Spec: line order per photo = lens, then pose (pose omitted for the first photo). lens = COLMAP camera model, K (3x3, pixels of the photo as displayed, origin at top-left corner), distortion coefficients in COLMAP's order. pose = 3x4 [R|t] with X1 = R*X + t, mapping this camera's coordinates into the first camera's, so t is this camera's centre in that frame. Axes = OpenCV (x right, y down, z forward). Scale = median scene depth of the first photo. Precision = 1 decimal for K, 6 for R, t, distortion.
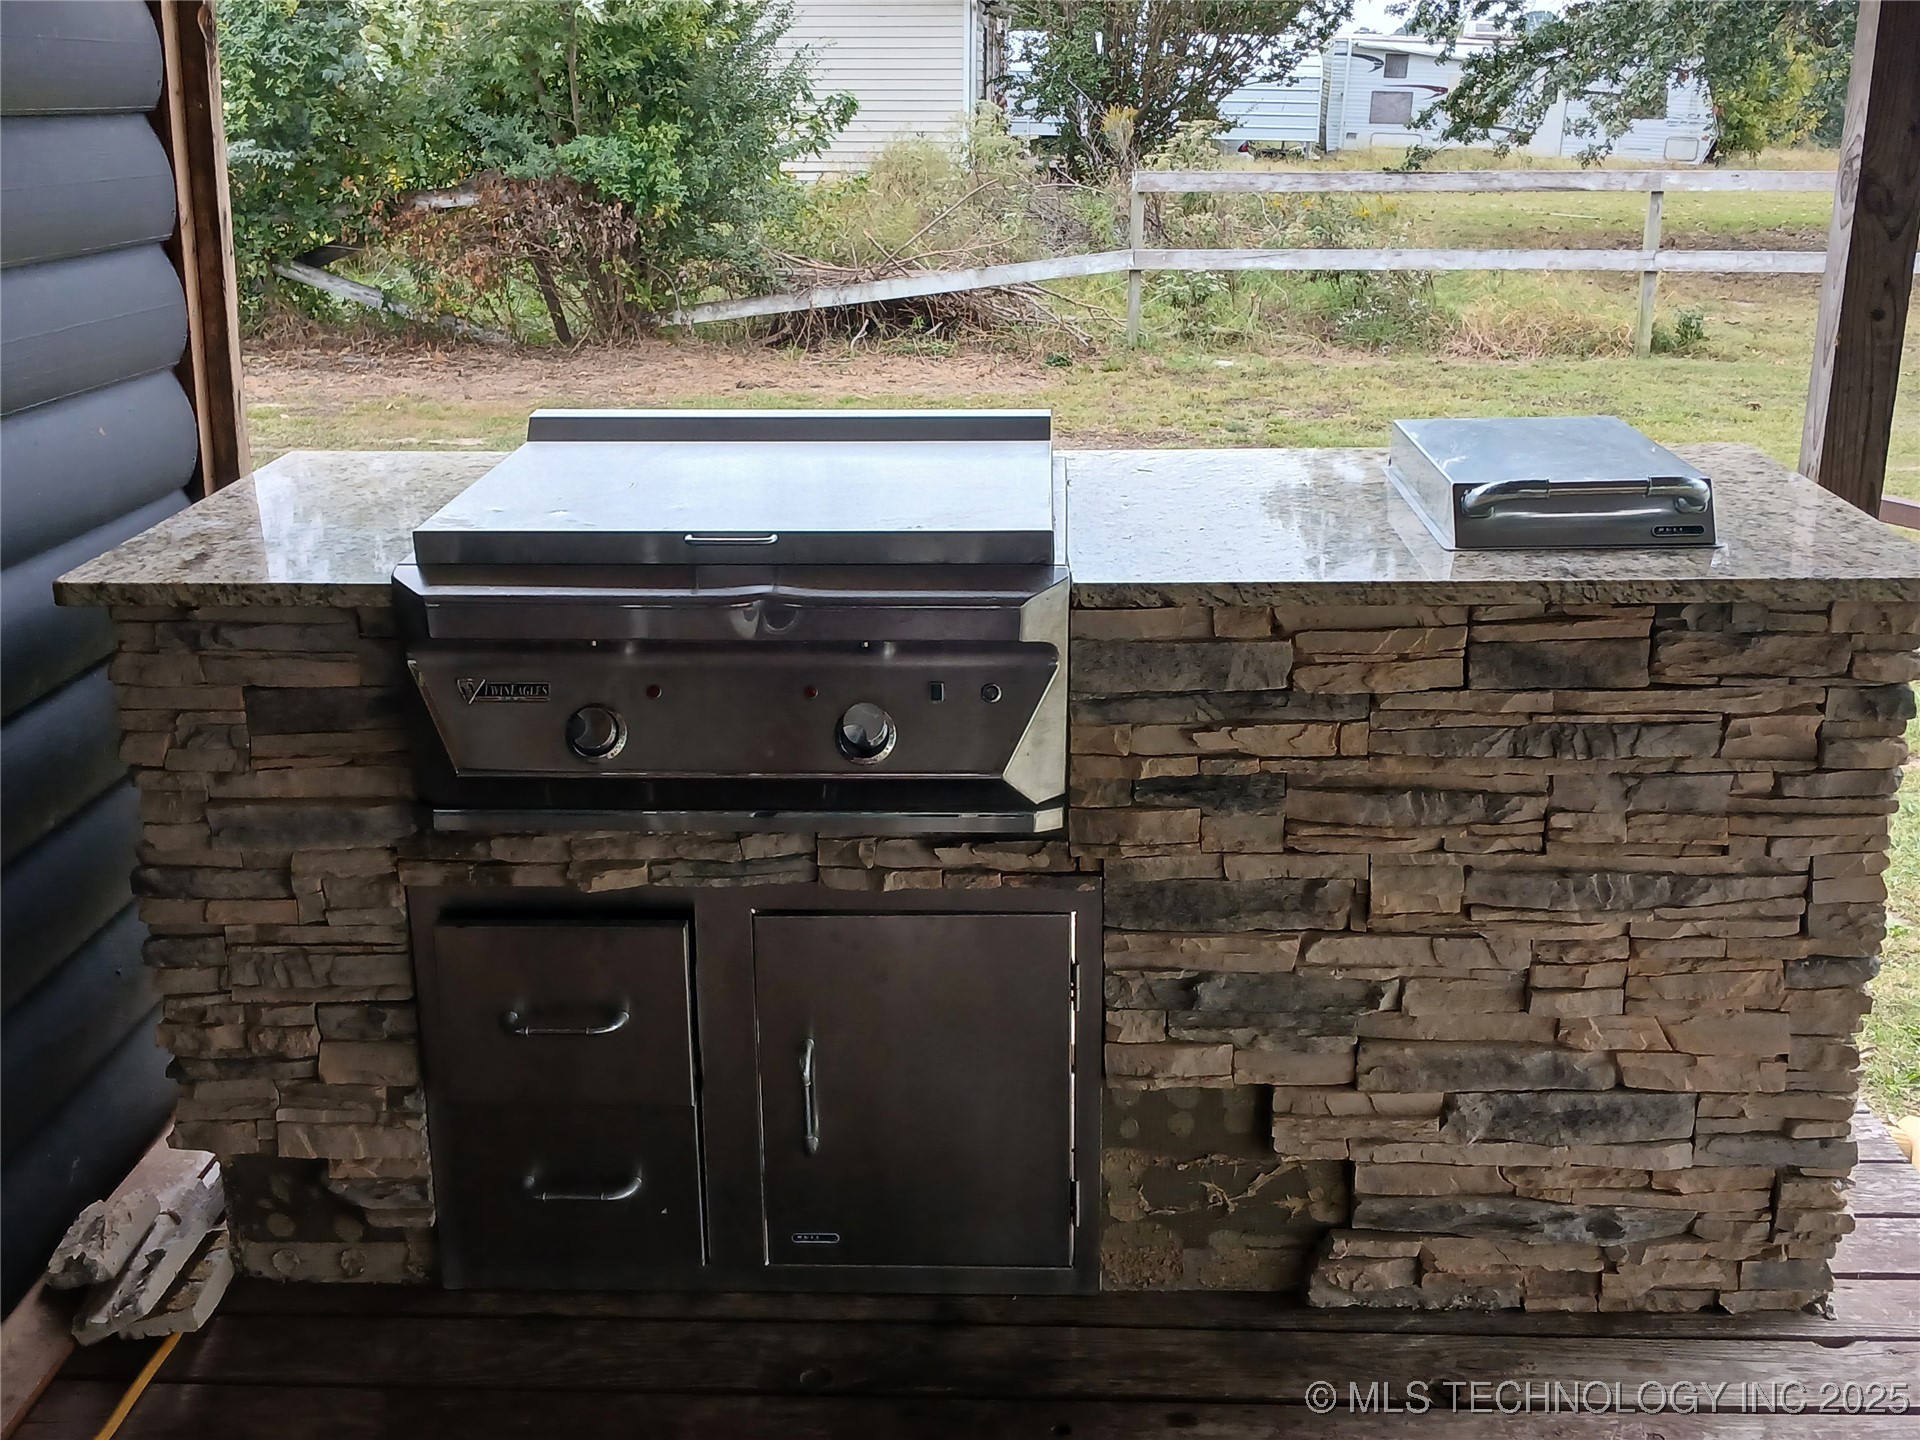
lens RADIAL K [[1594.8, 0, 958.4], [0, 1594.8, 657.8], [0, 0, 1]] dist [0.003510, 0.055291]
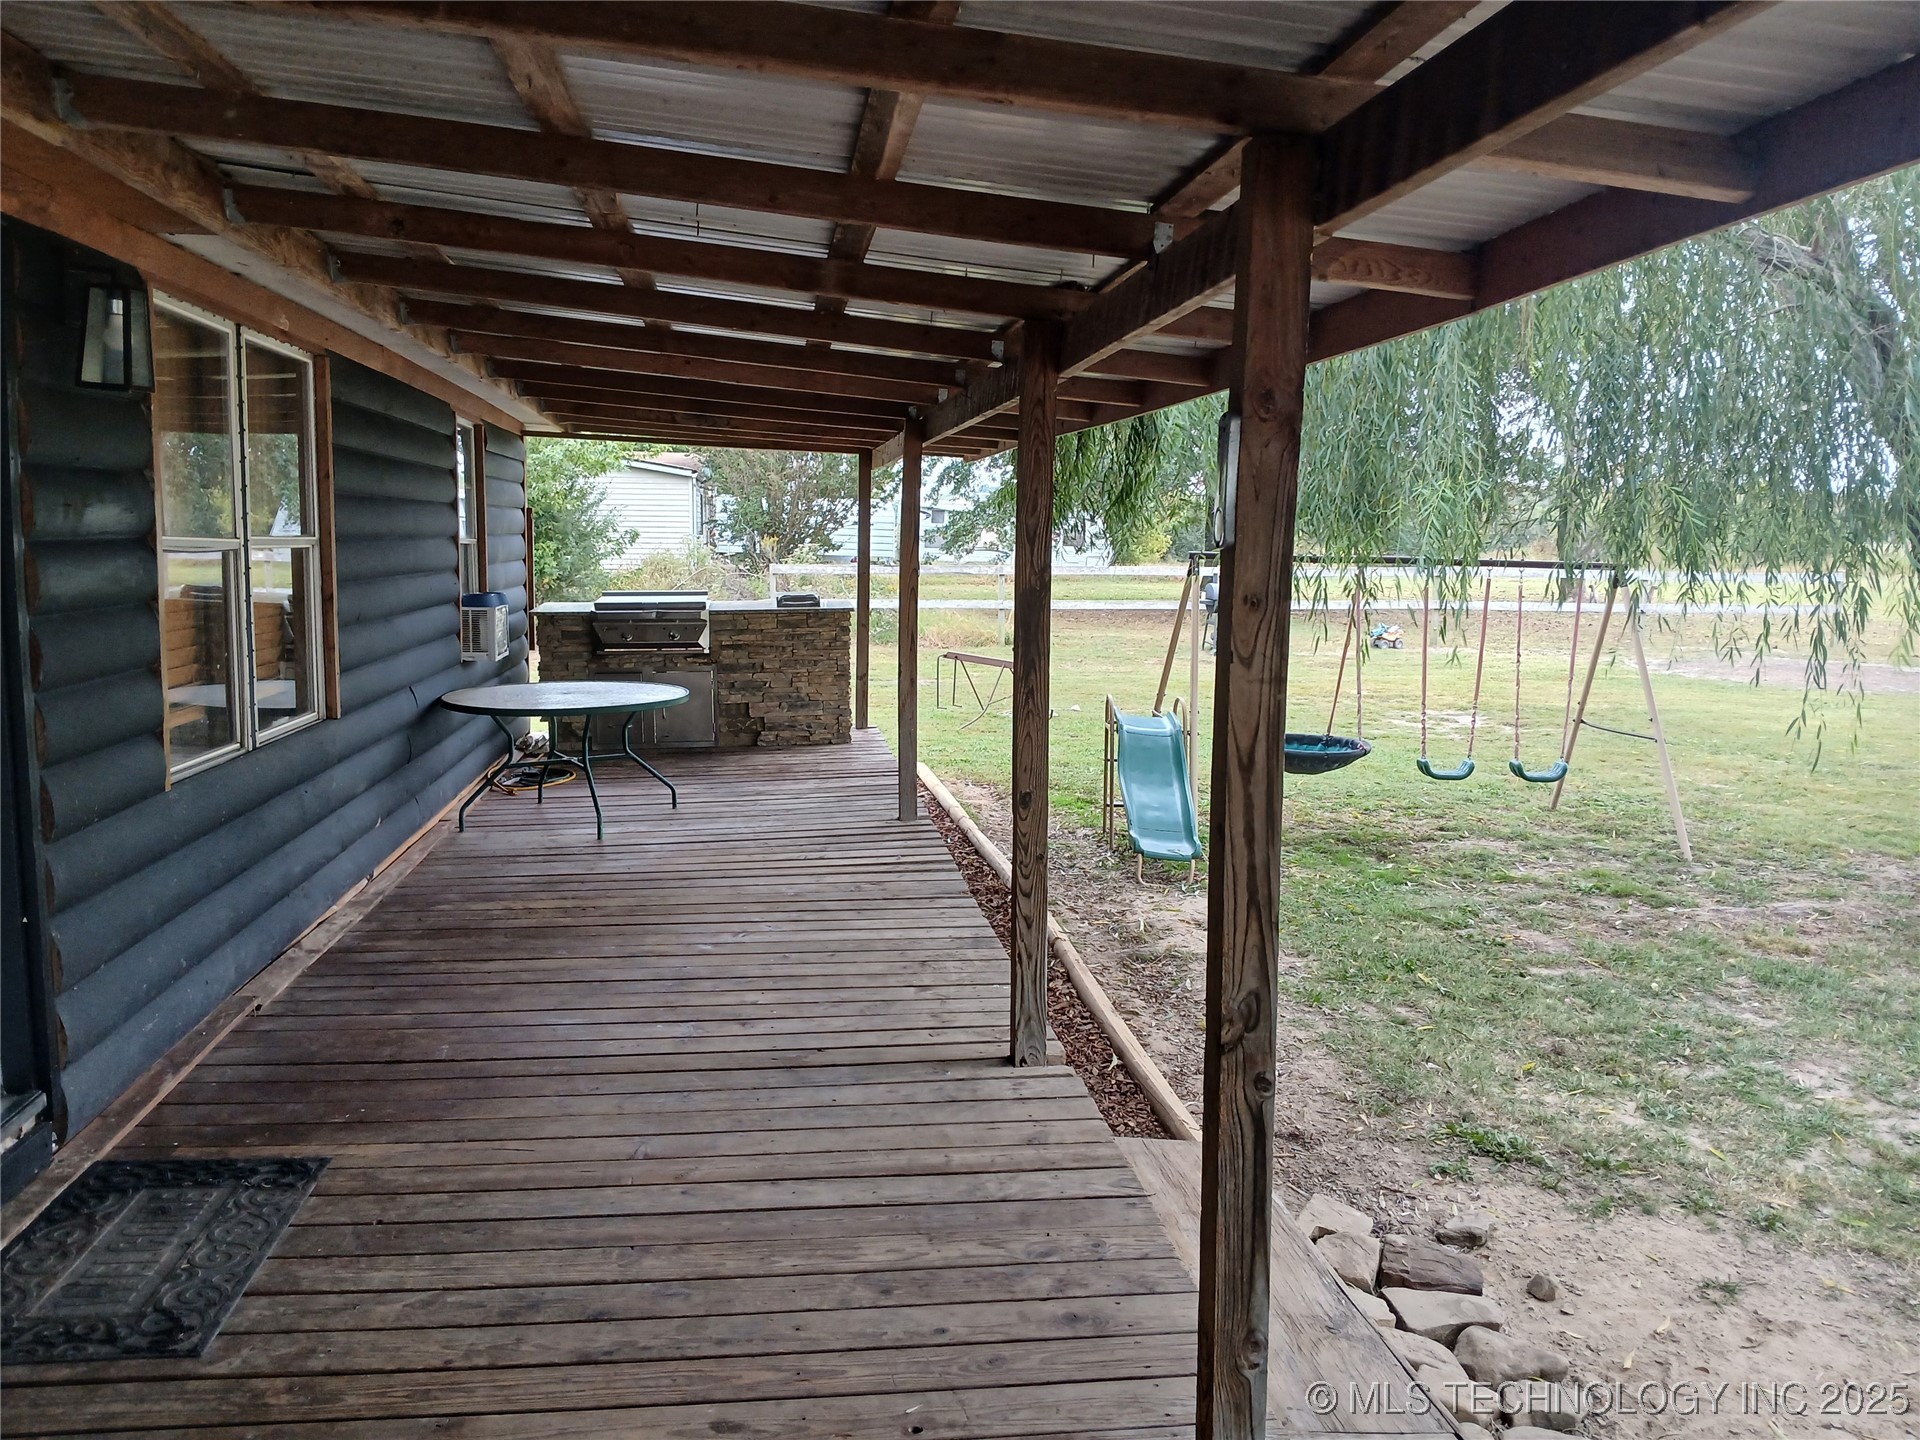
lens RADIAL K [[1594.7, 0, 960.0], [0, 1594.7, 720.0], [0, 0, 1]] dist [0.003041, 0.052943]
pose [[0.985642, -0.010920, 0.168497, -0.014079], [0.047234, 0.975898, -0.213052, 1.506991], [-0.162109, 0.217952, 0.962402, -4.337653]]
